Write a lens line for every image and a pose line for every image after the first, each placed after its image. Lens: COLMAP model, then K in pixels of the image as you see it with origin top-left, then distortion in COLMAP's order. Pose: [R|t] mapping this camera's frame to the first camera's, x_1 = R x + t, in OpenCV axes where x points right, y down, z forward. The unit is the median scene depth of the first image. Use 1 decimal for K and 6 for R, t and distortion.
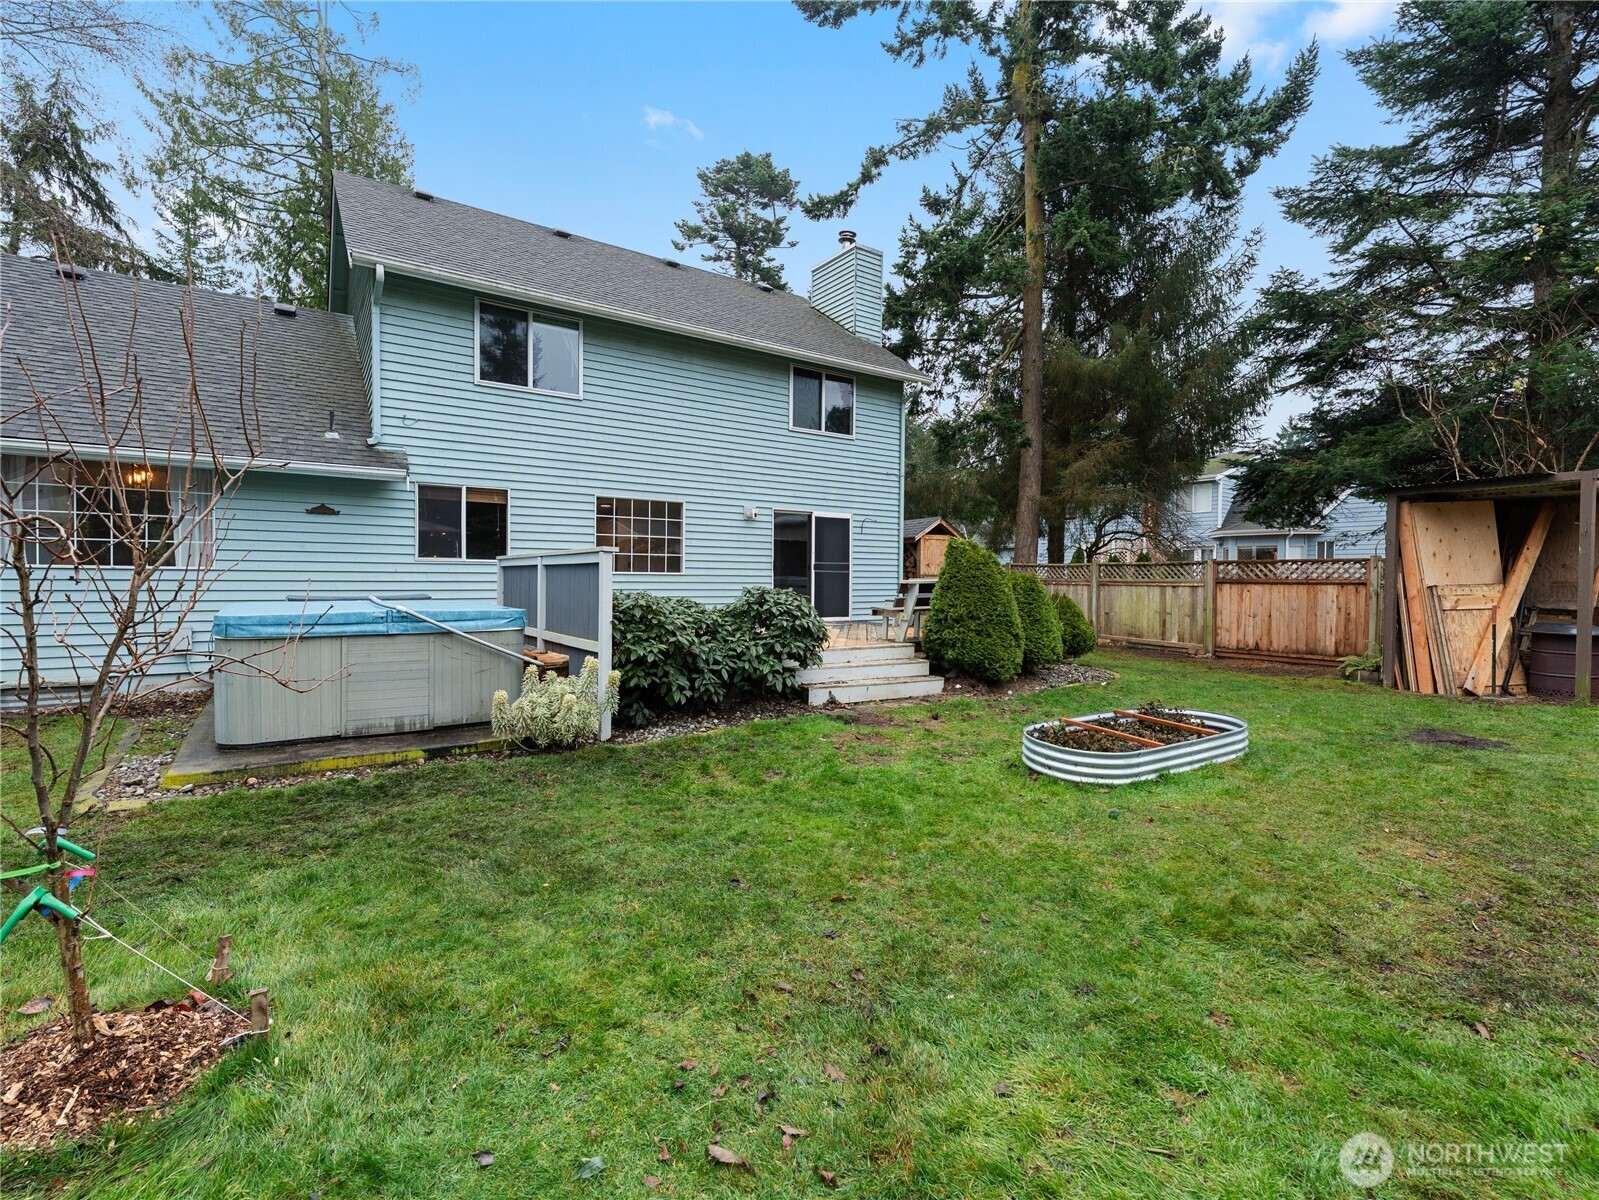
lens RADIAL K [[726.9, 0, 794.2], [0, 726.9, 593.6], [0, 0, 1]] dist [0.005002, -0.004182]
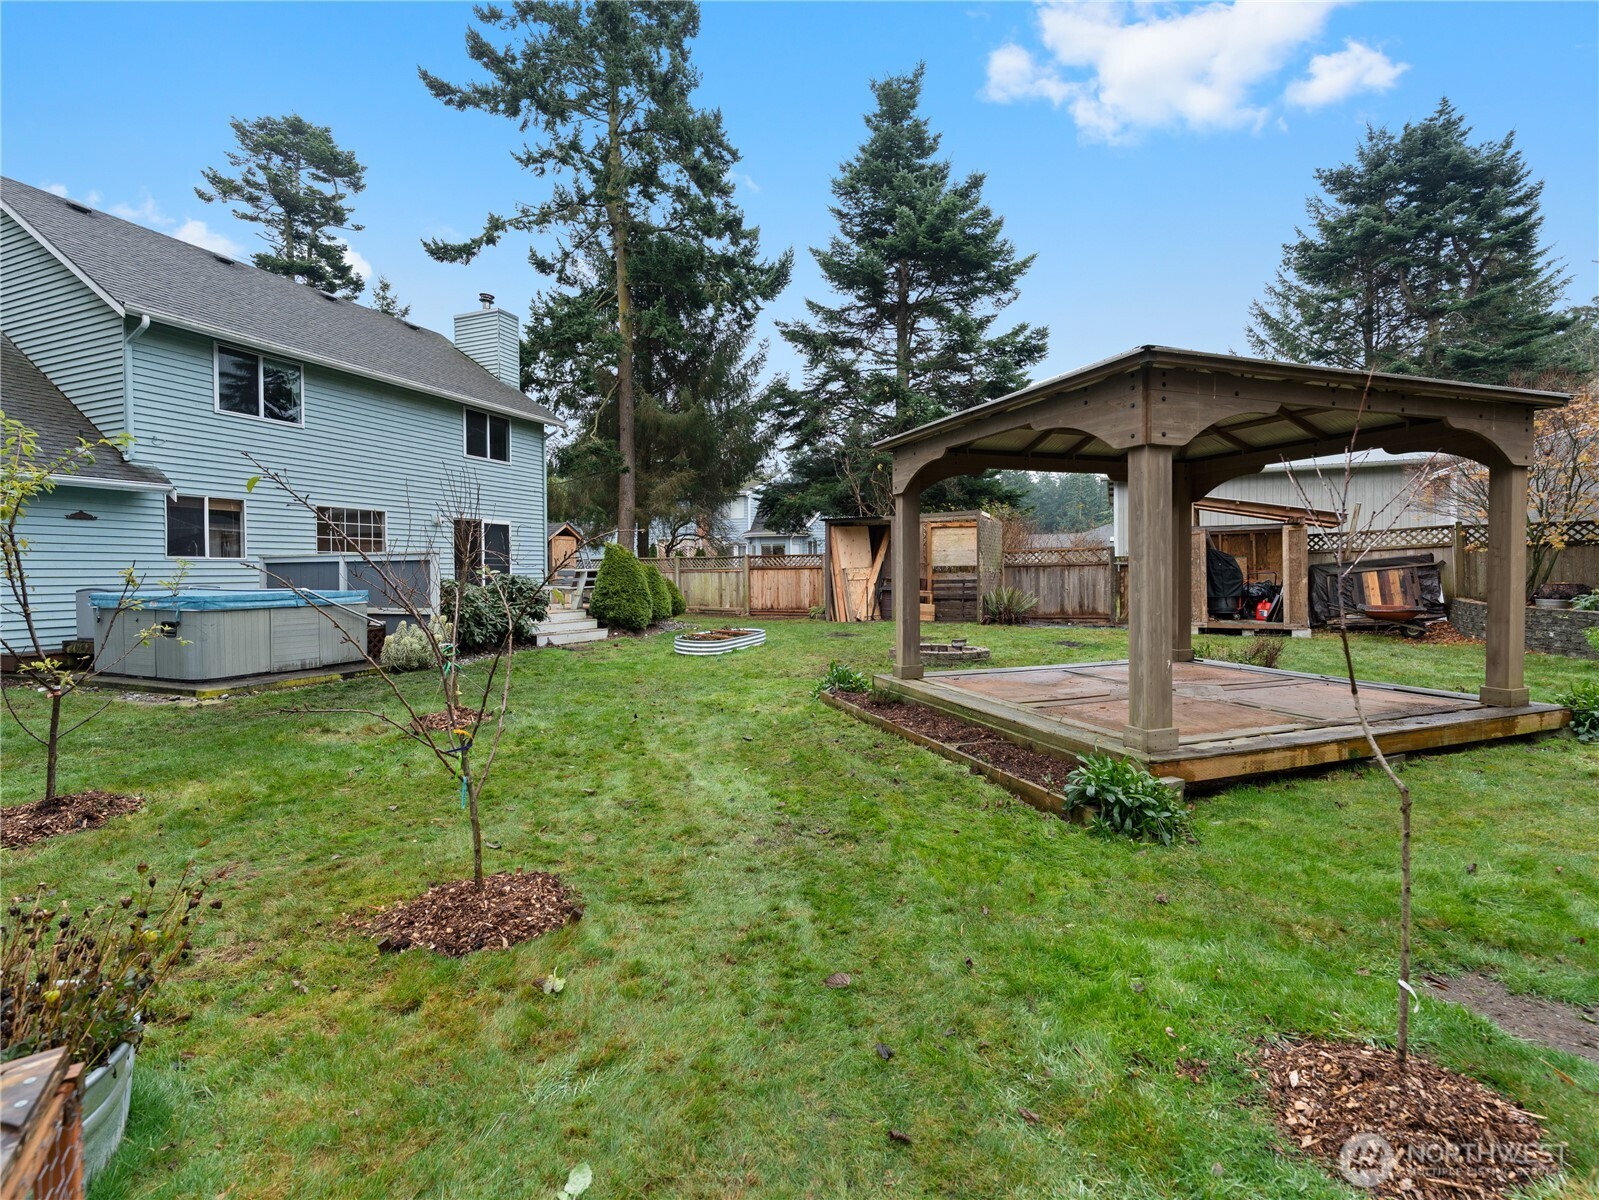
lens RADIAL K [[726.9, 0, 790.5], [0, 726.9, 576.7], [0, 0, 1]] dist [0.005002, -0.004182]
pose [[0.833378, -0.020319, 0.552330, -0.227383], [0.028085, 0.999590, -0.005604, 0.012775], [-0.551990, 0.020183, 0.833607, -0.380163]]
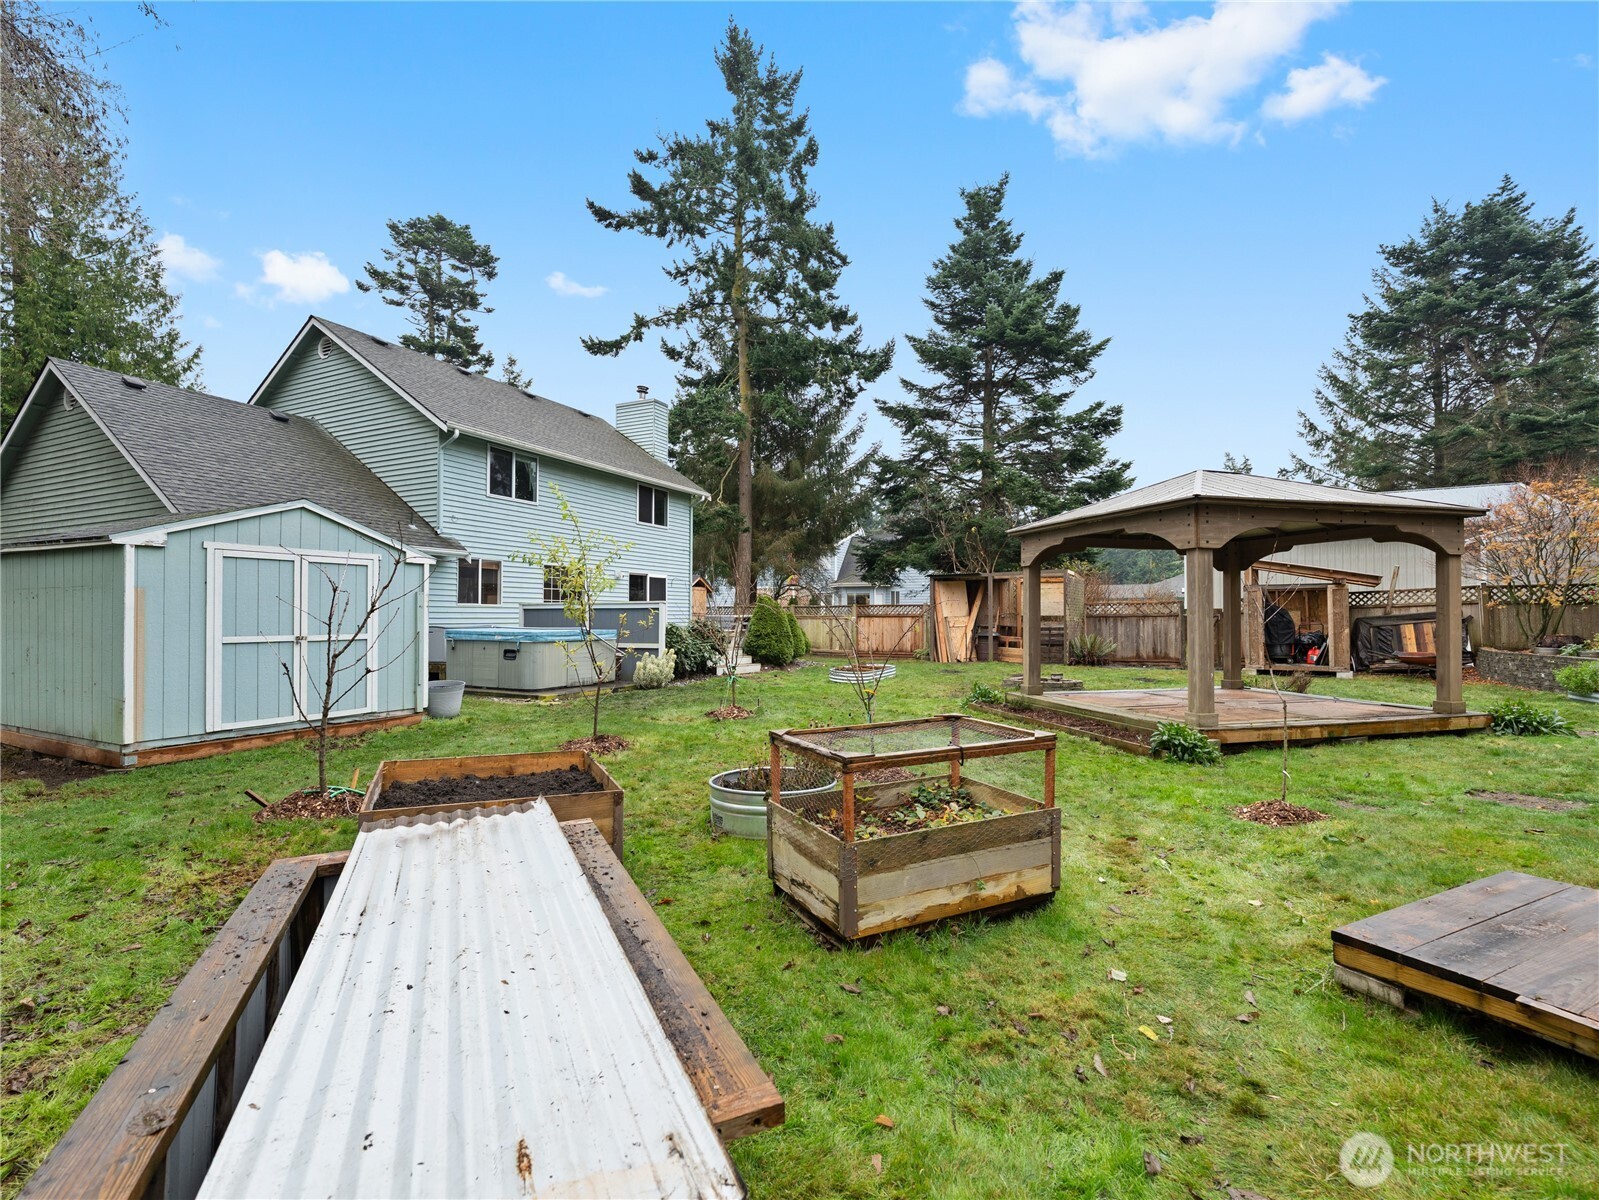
lens RADIAL K [[726.9, 0, 798.4], [0, 726.9, 600.7], [0, 0, 1]] dist [0.005002, -0.004182]
pose [[0.870942, 0.004446, 0.491366, -0.452288], [0.017034, 0.999085, -0.039233, 0.014115], [-0.491090, 0.042540, 0.870069, -0.529961]]
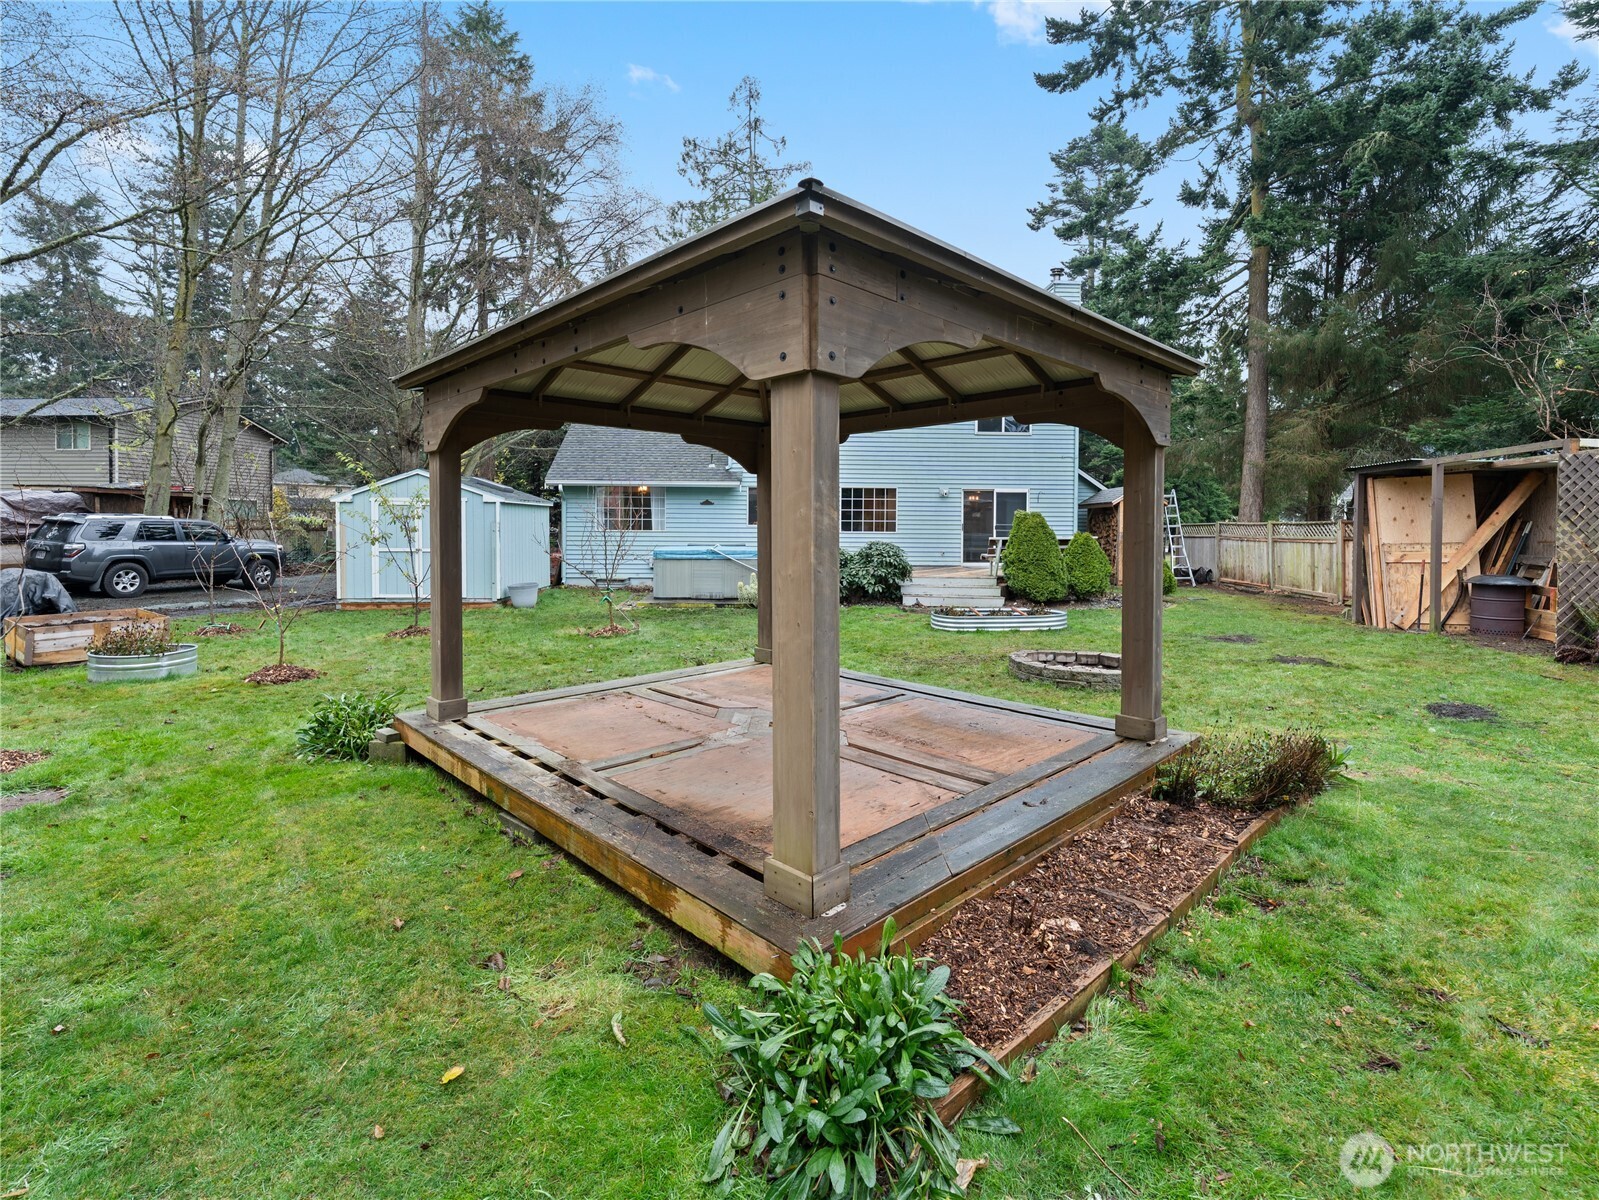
lens RADIAL K [[726.9, 0, 796.9], [0, 726.9, 546.8], [0, 0, 1]] dist [0.005002, -0.004182]
pose [[0.849784, 0.011756, -0.527000, 0.433405], [-0.011161, 0.999928, 0.004308, -0.000122], [0.527013, 0.002221, 0.849854, -0.409658]]
